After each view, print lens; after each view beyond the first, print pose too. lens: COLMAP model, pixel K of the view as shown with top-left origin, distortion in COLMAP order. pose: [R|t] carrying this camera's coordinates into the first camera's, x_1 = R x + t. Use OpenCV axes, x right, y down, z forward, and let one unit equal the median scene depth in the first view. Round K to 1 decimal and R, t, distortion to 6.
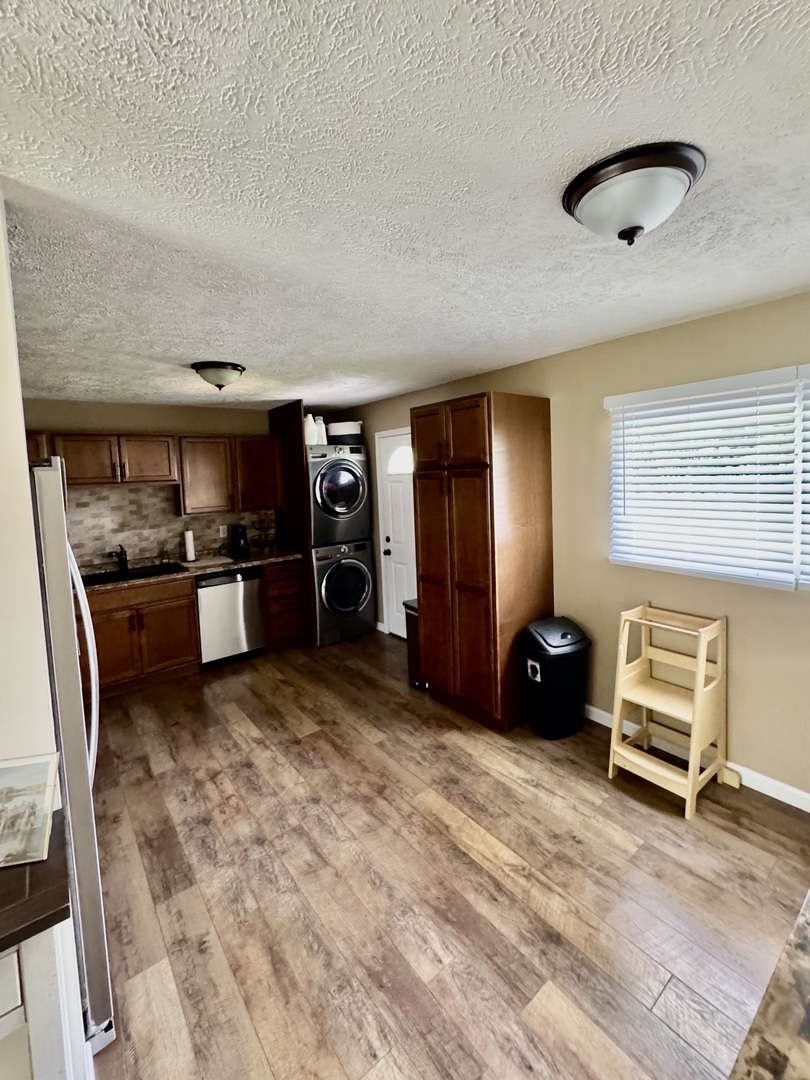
lens RADIAL K [[464.3, 0, 412.3], [0, 464.3, 498.5], [0, 0, 1]] dist [-0.002870, 0.000078]
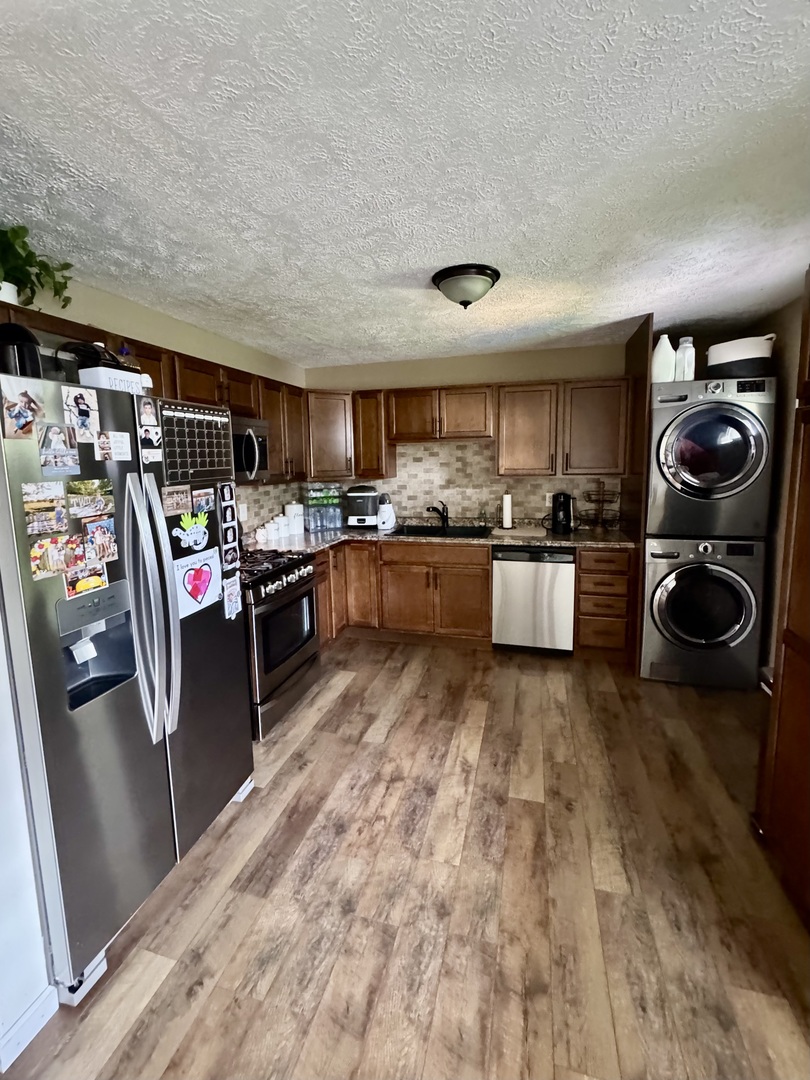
lens RADIAL K [[460.0, 0, 405.6], [0, 460.0, 508.3], [0, 0, 1]] dist [0.000697, -0.000201]
pose [[0.582489, 0.119429, -0.804017, 0.178529], [-0.051959, 0.992595, 0.109797, 0.013828], [0.811176, -0.022179, 0.584381, 0.483625]]
